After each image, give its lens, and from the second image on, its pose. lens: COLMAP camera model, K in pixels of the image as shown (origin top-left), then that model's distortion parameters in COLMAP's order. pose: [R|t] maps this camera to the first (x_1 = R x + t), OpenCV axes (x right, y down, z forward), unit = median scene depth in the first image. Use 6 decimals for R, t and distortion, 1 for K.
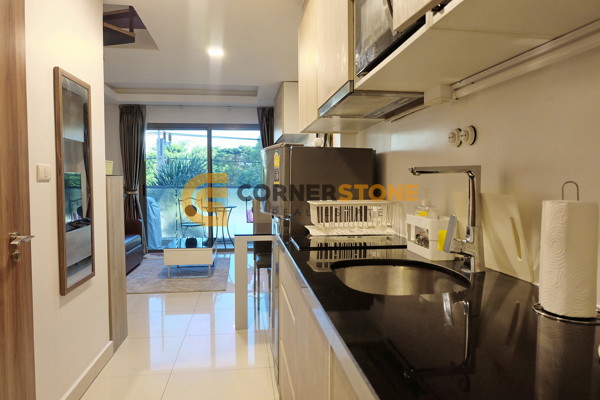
lens RADIAL K [[417.2, 0, 300.0], [0, 417.2, 200.0], [0, 0, 1]] dist [-0.056597, 0.049945]
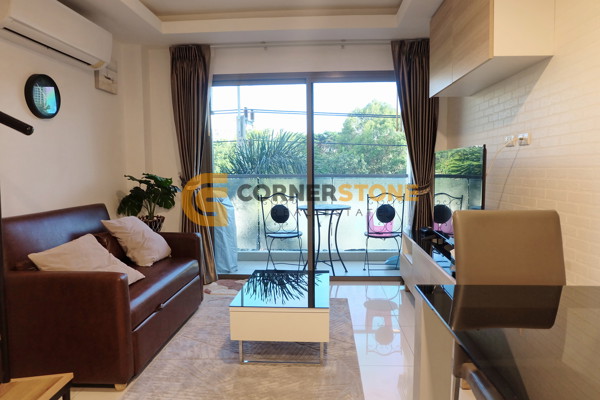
lens RADIAL K [[417.2, 0, 300.0], [0, 417.2, 200.0], [0, 0, 1]] dist [-0.056597, 0.049945]
pose [[0.980786, 0.009300, -0.194862, -0.108867], [-0.003334, 0.999516, 0.030922, -0.014860], [0.195056, -0.029678, 0.980343, 0.382094]]
